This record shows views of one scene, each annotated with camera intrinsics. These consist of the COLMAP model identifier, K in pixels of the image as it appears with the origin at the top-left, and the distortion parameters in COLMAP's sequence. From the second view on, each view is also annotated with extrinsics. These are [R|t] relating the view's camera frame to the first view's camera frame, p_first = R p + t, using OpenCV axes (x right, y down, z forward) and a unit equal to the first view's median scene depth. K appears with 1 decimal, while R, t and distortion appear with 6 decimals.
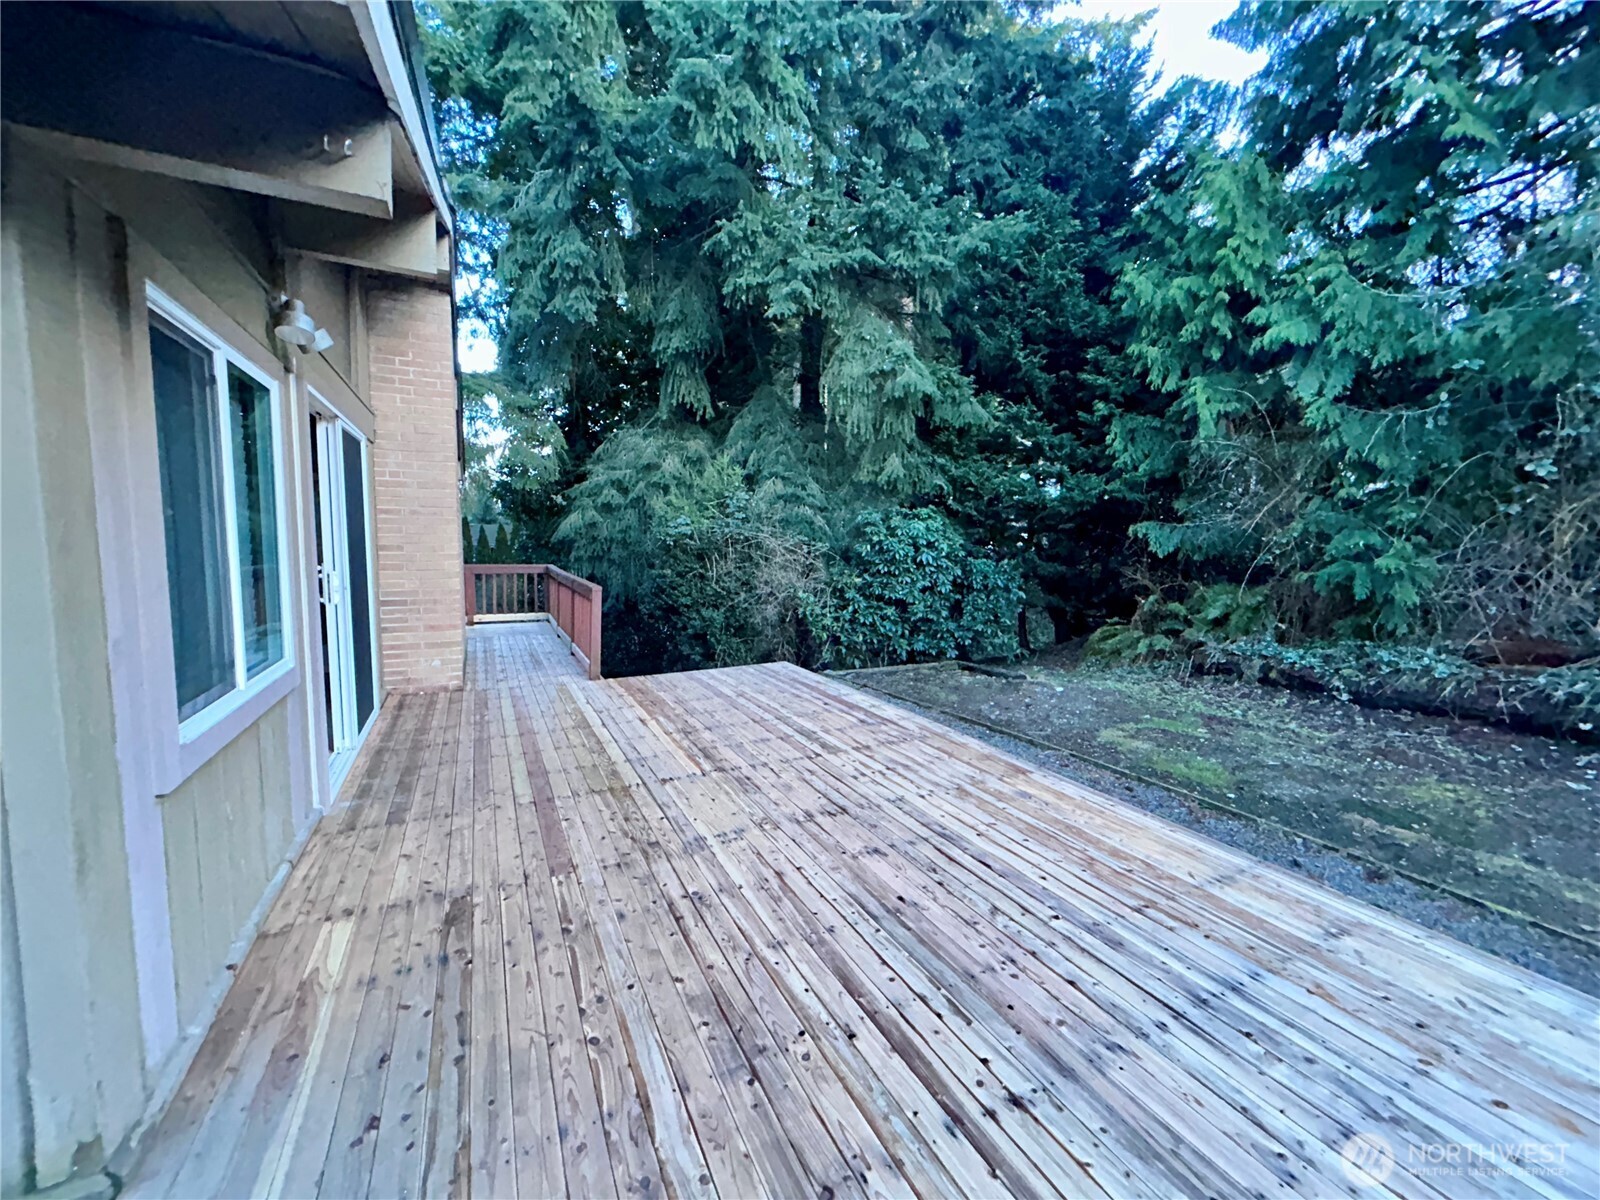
lens RADIAL K [[640.7, 0, 797.2], [0, 640.7, 603.3], [0, 0, 1]] dist [-0.000968, 0.000949]
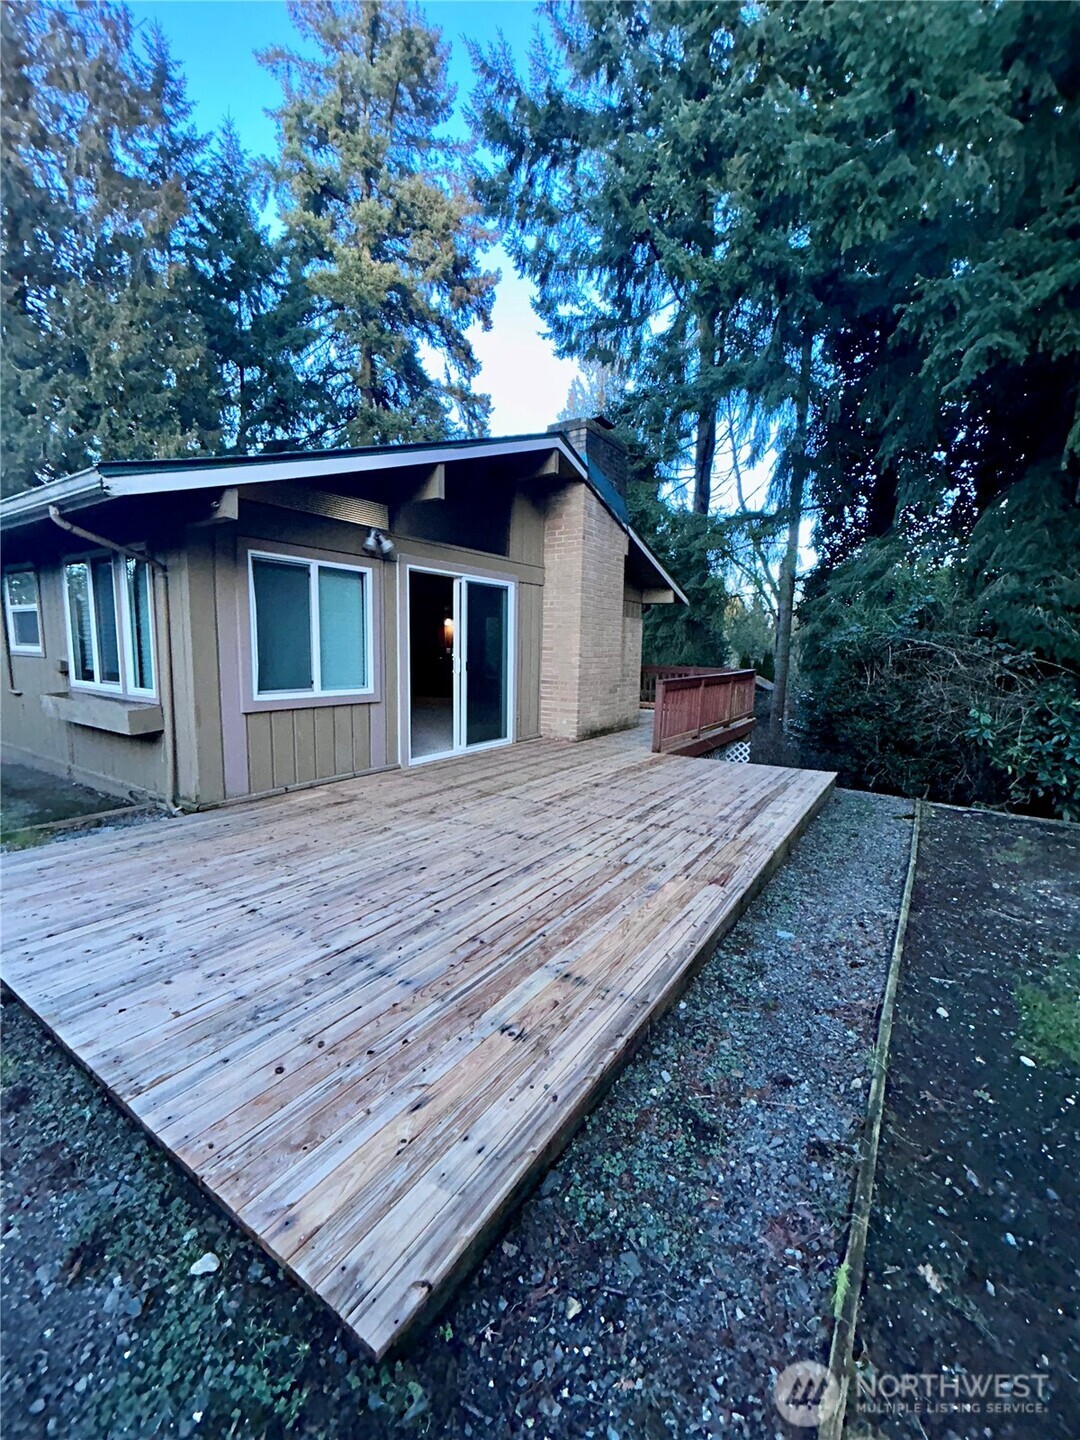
lens RADIAL K [[576.6, 0, 537.3], [0, 576.6, 716.3], [0, 0, 1]] dist [-0.000968, 0.000949]
pose [[0.492024, 0.101506, -0.864644, 1.068774], [-0.099078, 0.993256, 0.060225, 0.000995], [0.864925, 0.056035, 0.498763, 0.406345]]
